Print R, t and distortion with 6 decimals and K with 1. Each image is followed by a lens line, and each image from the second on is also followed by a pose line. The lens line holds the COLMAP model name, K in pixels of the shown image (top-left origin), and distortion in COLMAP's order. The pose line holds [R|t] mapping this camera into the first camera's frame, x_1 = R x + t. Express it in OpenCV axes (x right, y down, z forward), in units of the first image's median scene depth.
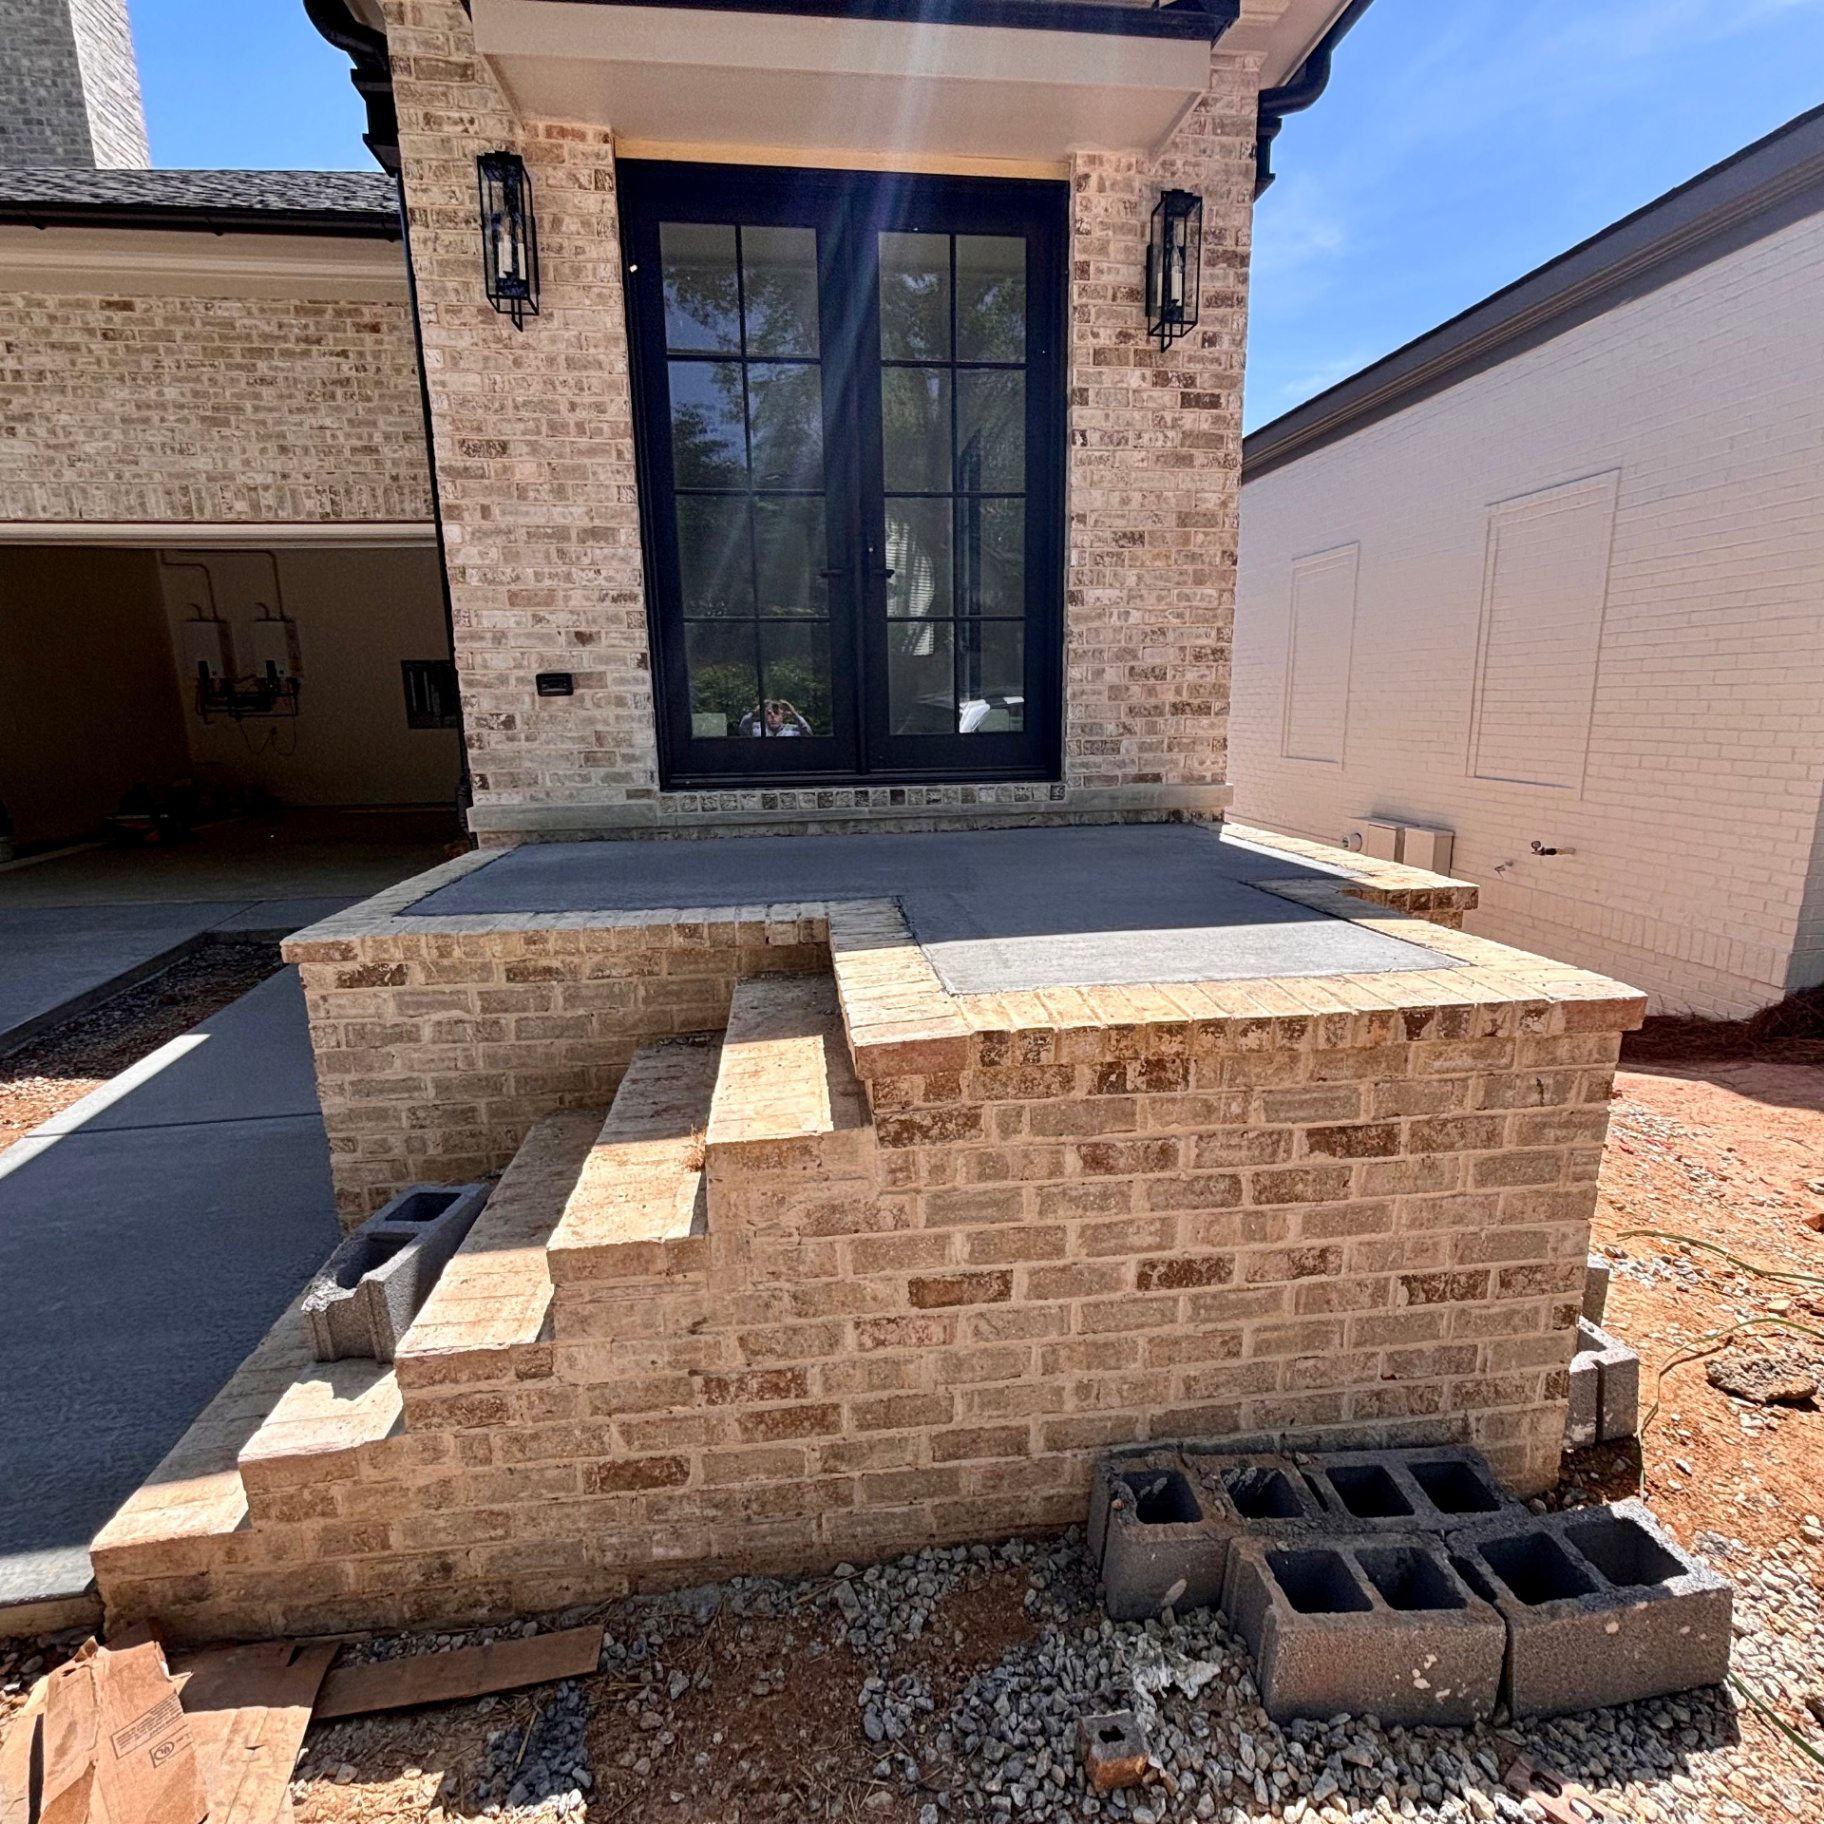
lens RADIAL K [[987.4, 0, 912.9], [0, 987.4, 910.7], [0, 0, 1]] dist [-0.004278, 0.004910]
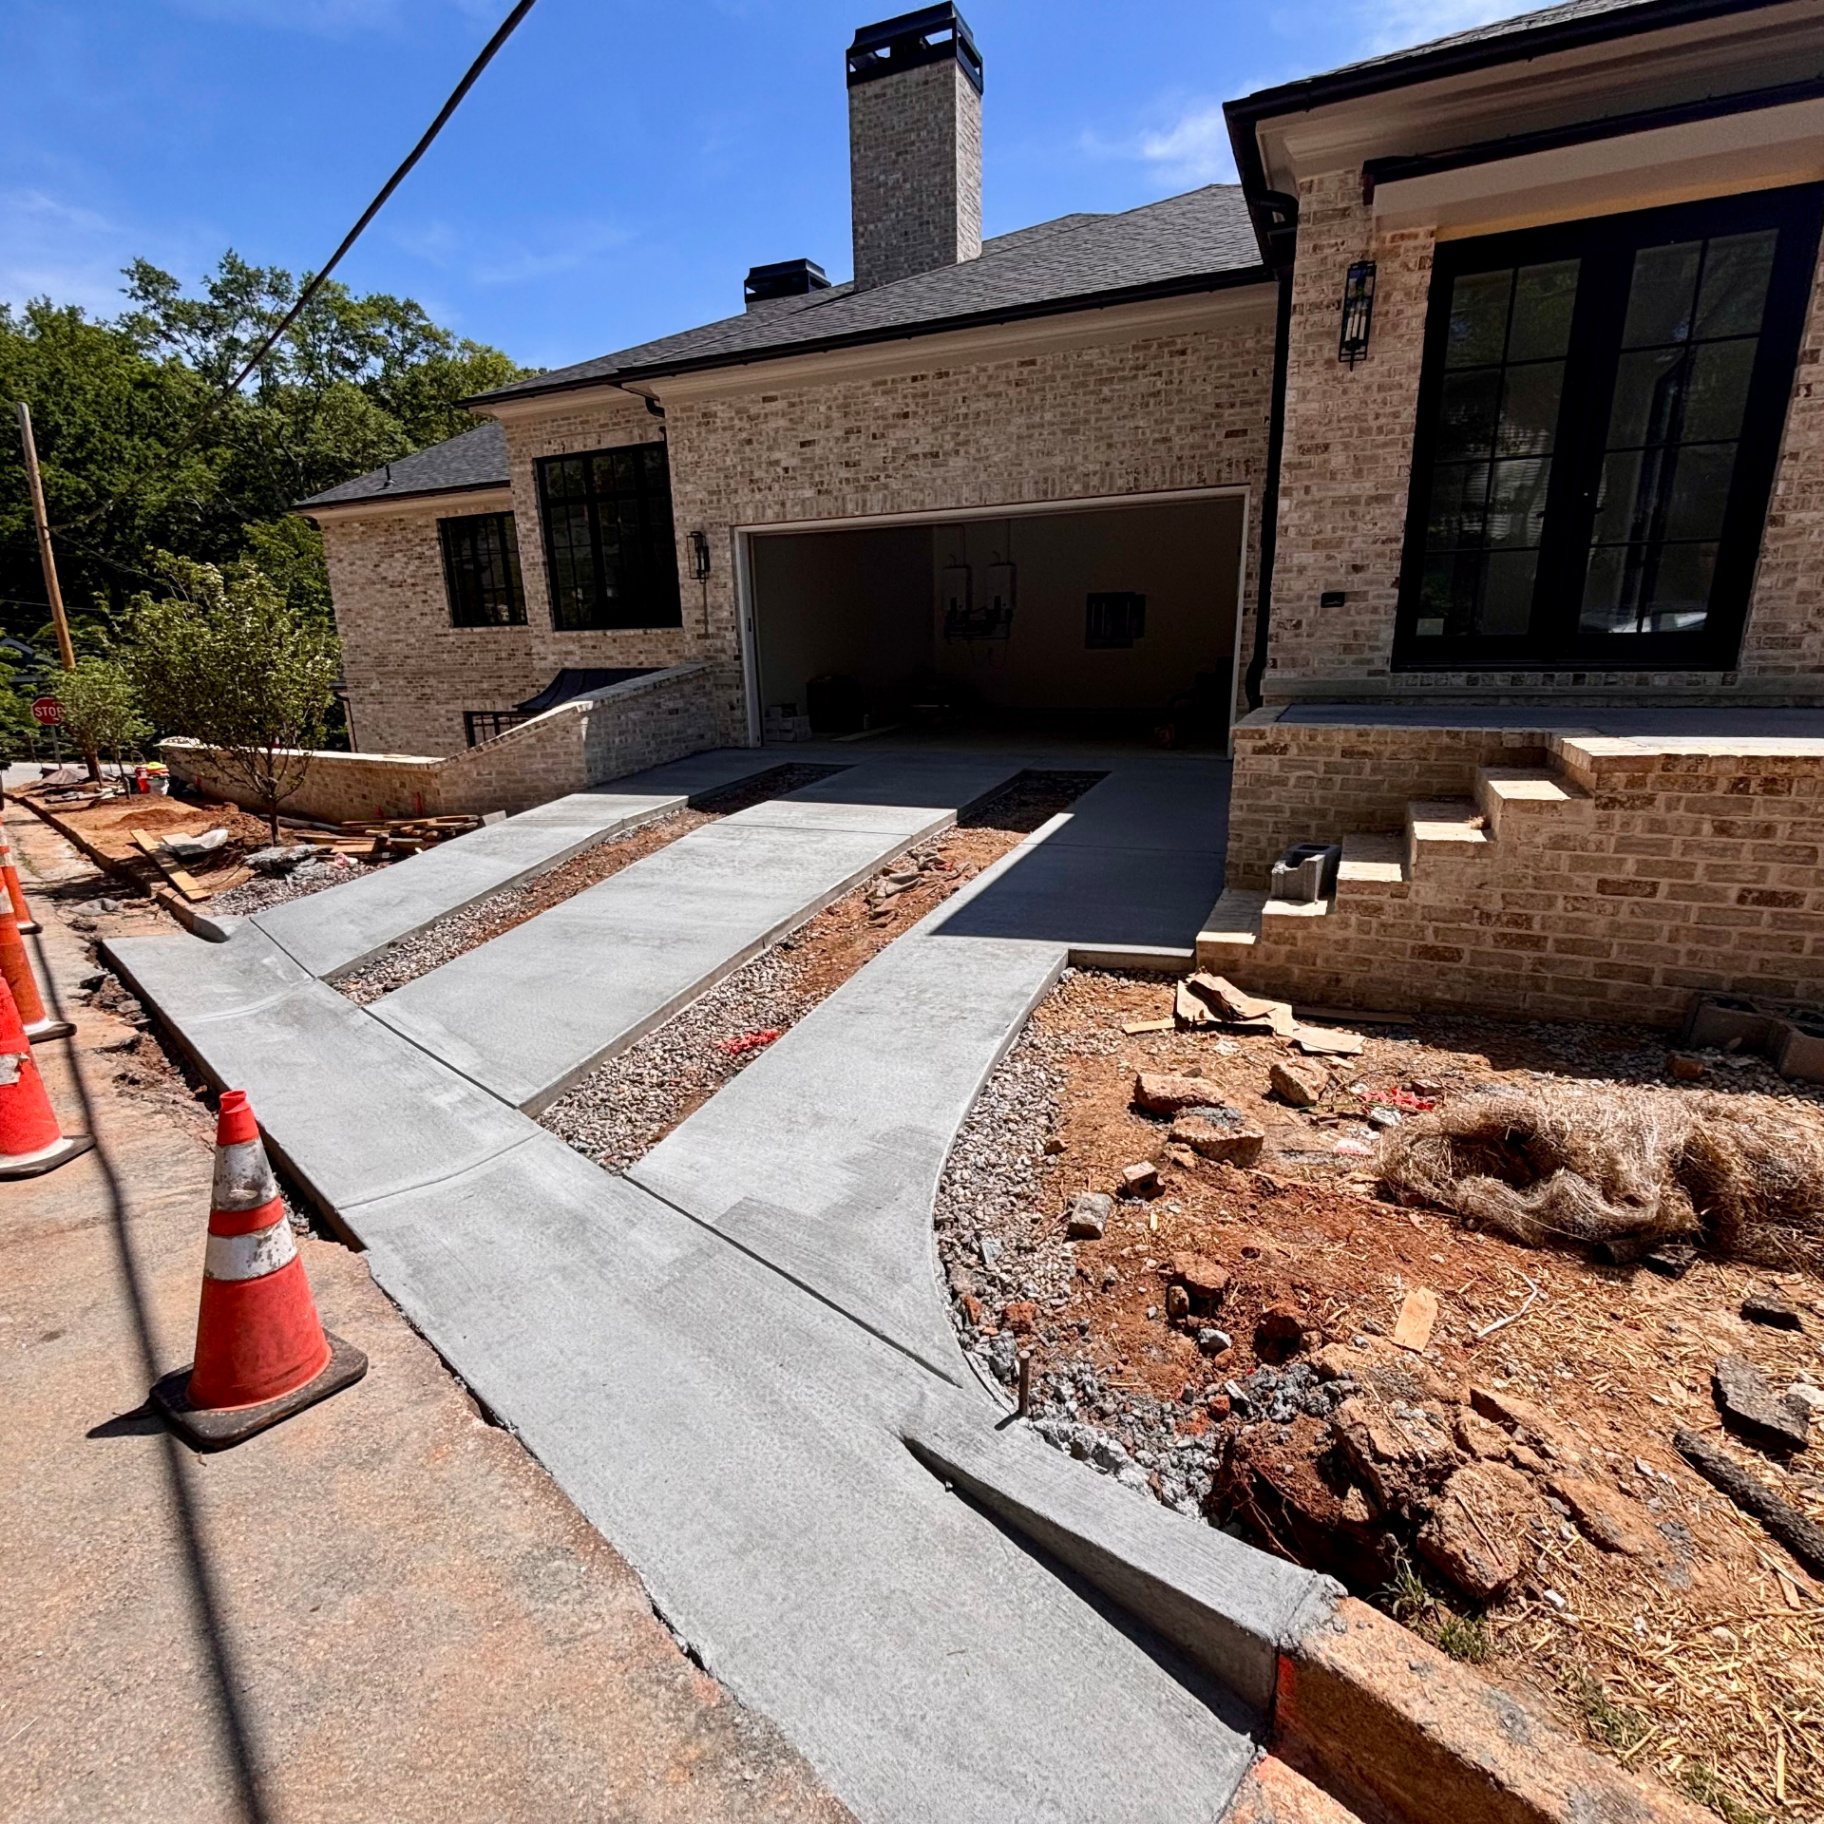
lens RADIAL K [[987.4, 0, 913.3], [0, 987.4, 911.5], [0, 0, 1]] dist [-0.004278, 0.004910]
pose [[0.857625, 0.134902, -0.496267, -0.095252], [-0.100841, 0.990362, 0.094945, 0.184300], [0.504292, -0.031384, 0.862963, -0.722377]]
